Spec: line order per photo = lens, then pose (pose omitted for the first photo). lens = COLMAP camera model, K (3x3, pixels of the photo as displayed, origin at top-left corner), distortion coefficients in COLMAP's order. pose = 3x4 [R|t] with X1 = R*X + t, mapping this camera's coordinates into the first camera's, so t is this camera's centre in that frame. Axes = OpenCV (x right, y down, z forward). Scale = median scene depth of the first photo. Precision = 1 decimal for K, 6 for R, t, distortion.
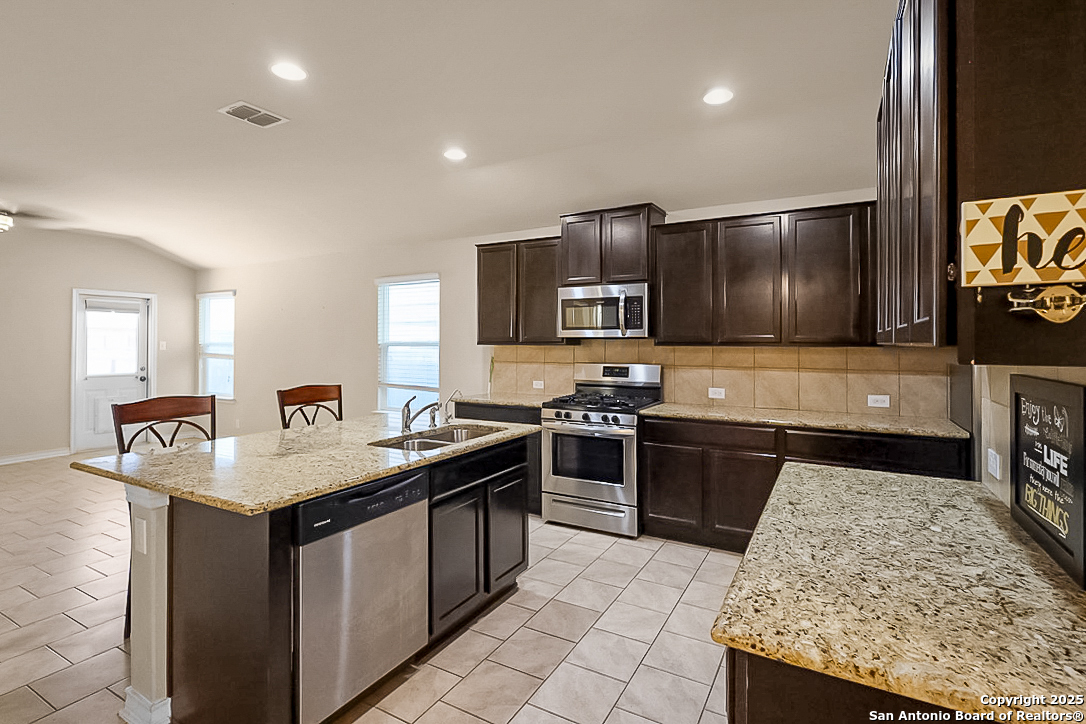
lens RADIAL K [[523.1, 0, 547.7], [0, 523.1, 341.4], [0, 0, 1]] dist [0.000068, 0.000185]
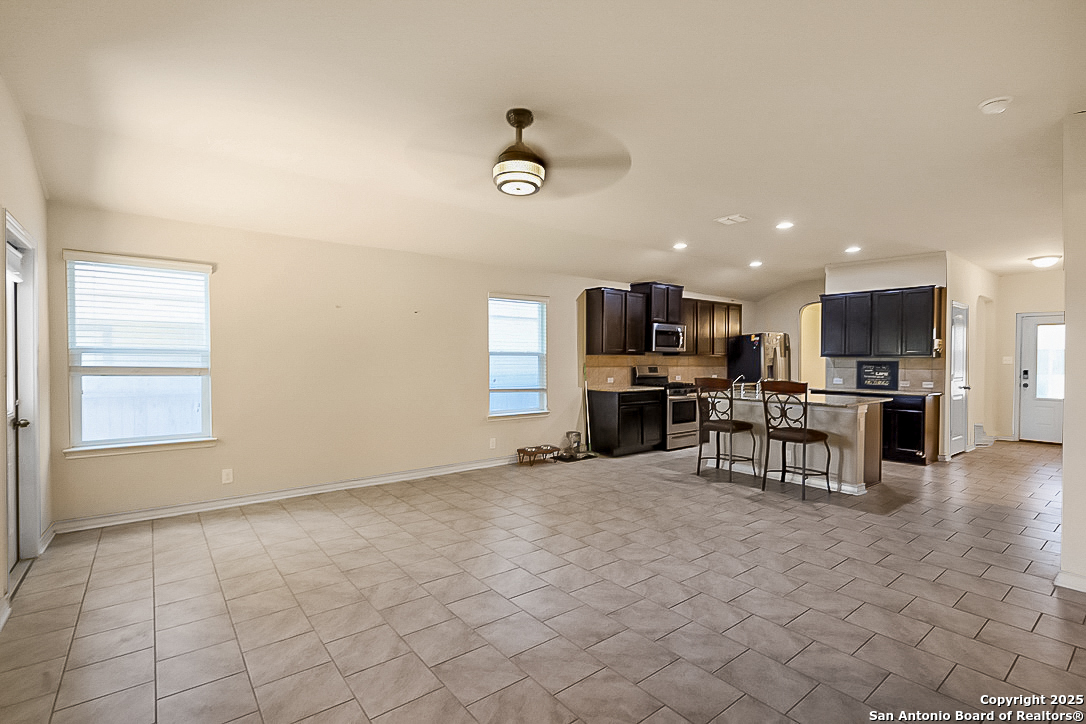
lens RADIAL K [[501.8, 0, 543.9], [0, 501.8, 372.6], [0, 0, 1]] dist [-0.017544, 0.017848]
pose [[0.377853, -0.025870, 0.925504, -1.859079], [-0.007514, 0.999491, 0.031006, 0.017879], [-0.925835, -0.018670, 0.377466, 0.763630]]
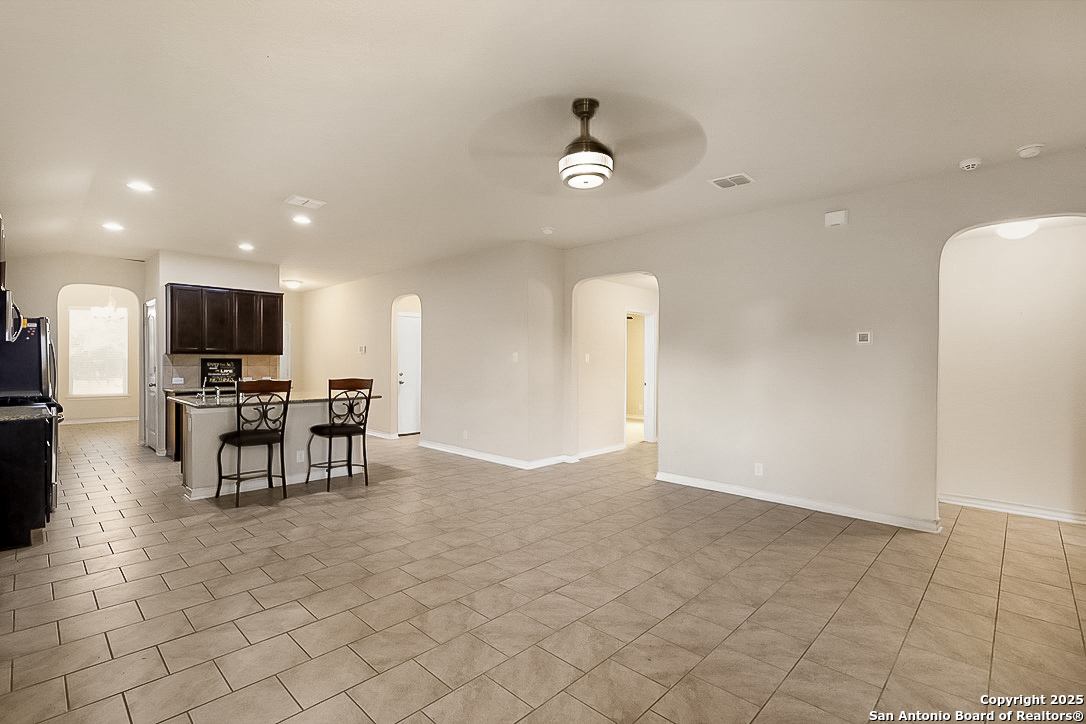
lens RADIAL K [[504.7, 0, 539.7], [0, 504.7, 365.4], [0, 0, 1]] dist [-0.000919, 0.001381]
pose [[-0.966835, -0.010229, 0.255199, -1.294821], [-0.008617, 0.999935, 0.007435, 0.025161], [-0.255258, 0.004989, -0.966860, 1.814026]]
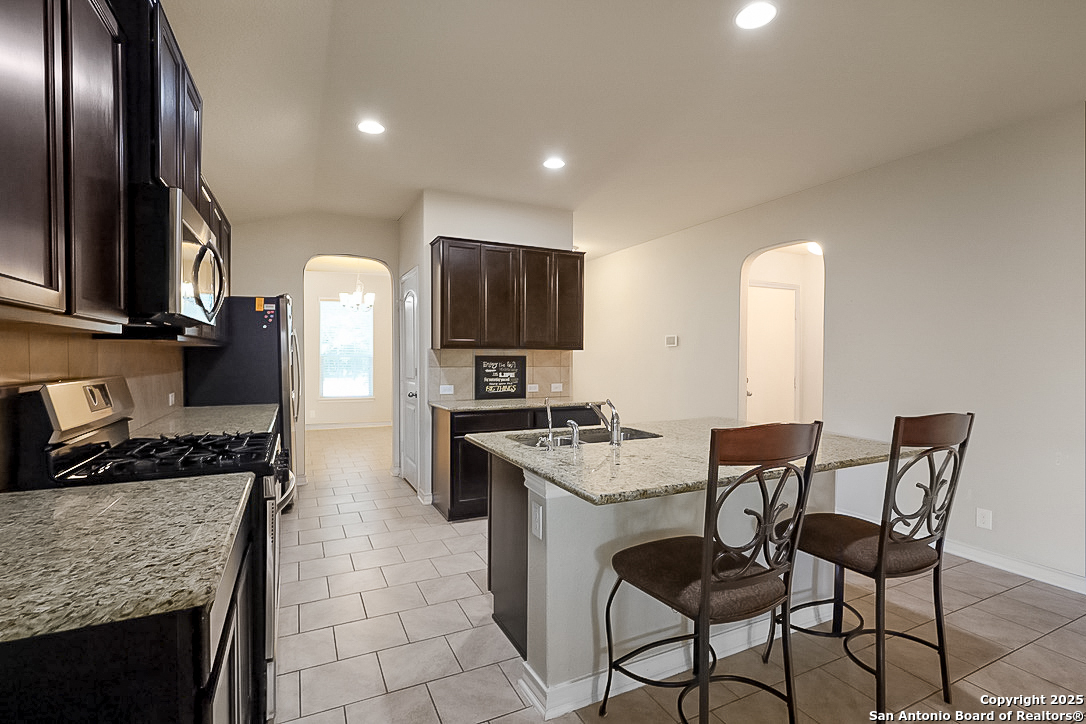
lens RADIAL K [[504.7, 0, 539.7], [0, 504.7, 365.4], [0, 0, 1]] dist [-0.000919, 0.001381]
pose [[-0.821986, -0.016203, 0.569277, -0.459156], [-0.006768, 0.999803, 0.018684, 0.023860], [-0.569467, 0.011506, -0.821933, 1.262097]]
